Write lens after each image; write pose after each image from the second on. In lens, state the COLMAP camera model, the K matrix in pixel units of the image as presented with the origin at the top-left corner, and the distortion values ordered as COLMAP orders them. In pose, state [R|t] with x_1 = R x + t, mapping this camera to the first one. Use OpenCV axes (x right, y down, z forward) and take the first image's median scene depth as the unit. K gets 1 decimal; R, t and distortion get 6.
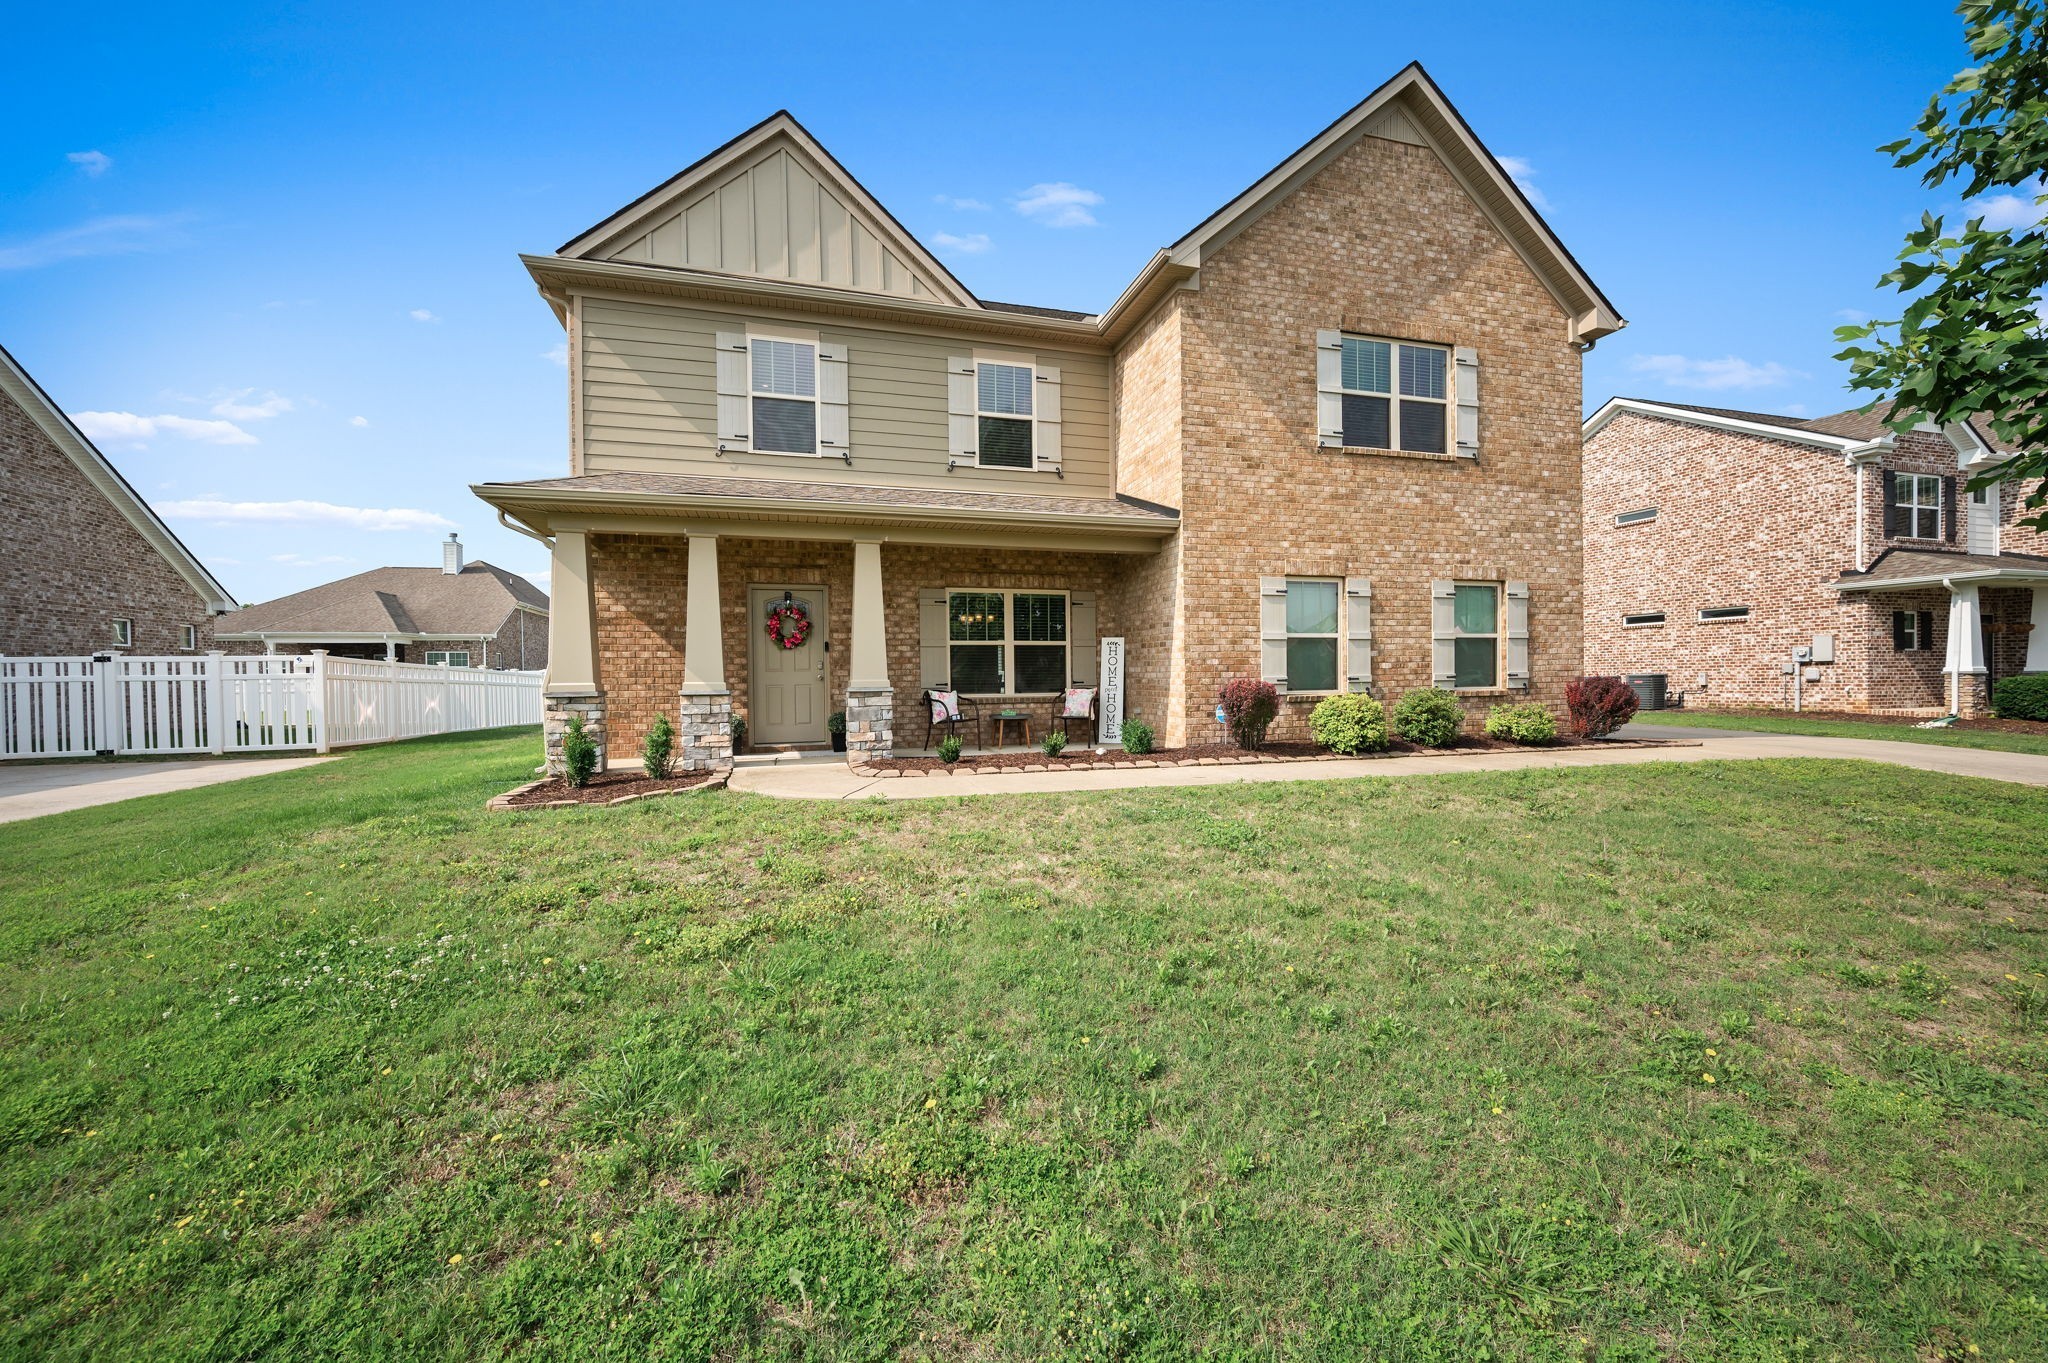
lens RADIAL K [[843.2, 0, 1031.7], [0, 843.2, 696.0], [0, 0, 1]] dist [-0.002910, -0.000514]
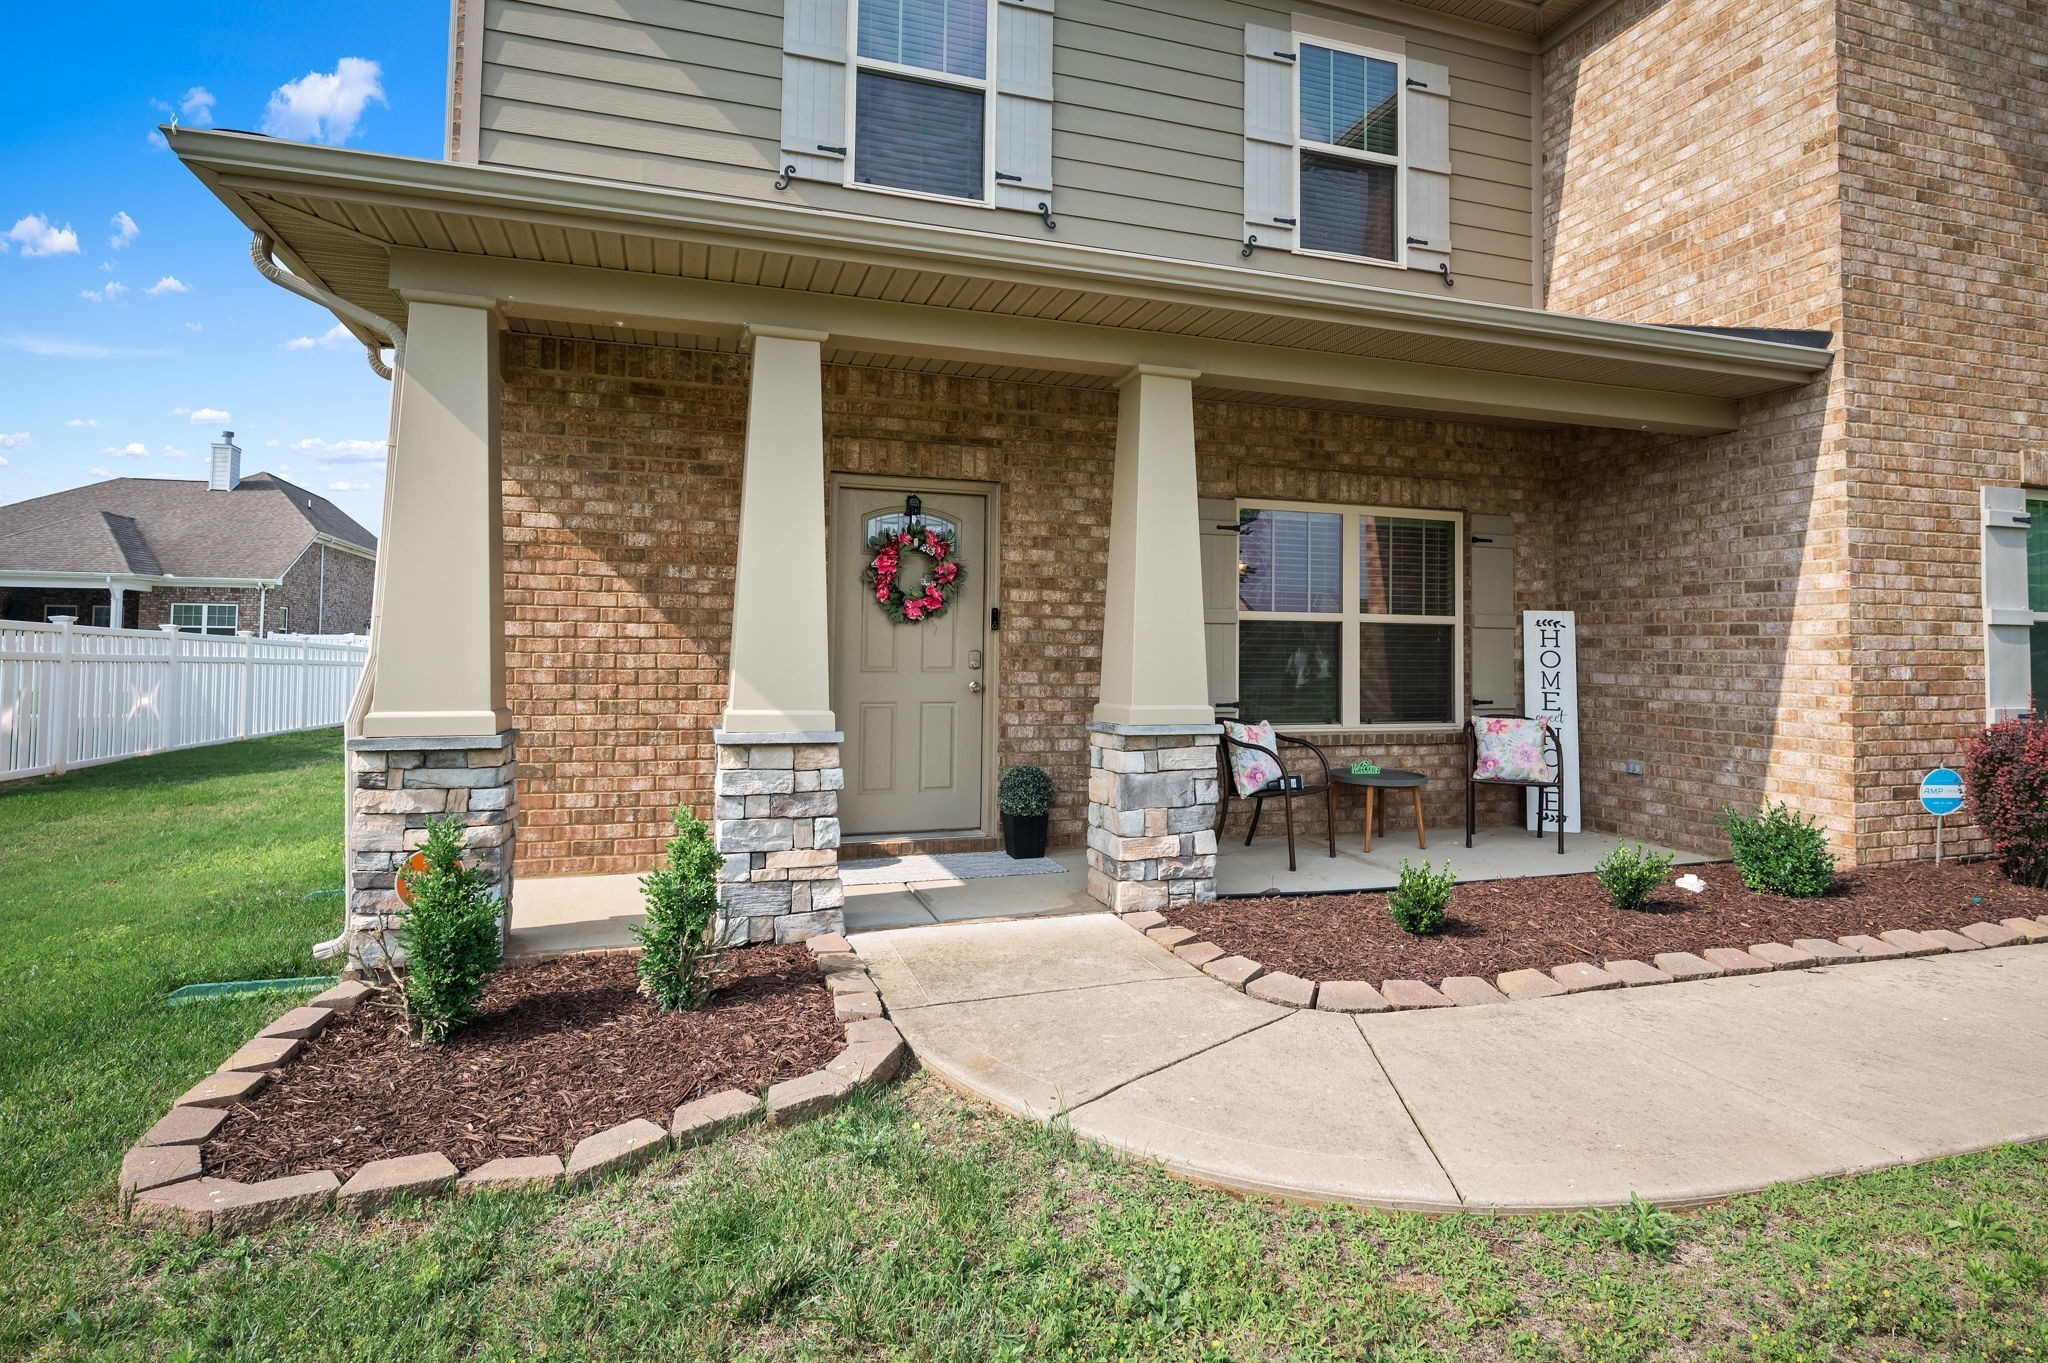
lens RADIAL K [[843.2, 0, 871.7], [0, 843.2, 601.4], [0, 0, 1]] dist [-0.002910, -0.000514]
pose [[0.999320, 0.021336, 0.030070, -0.334571], [-0.019343, 0.997694, -0.065057, -0.038697], [-0.031389, 0.064431, 0.997428, 0.571270]]
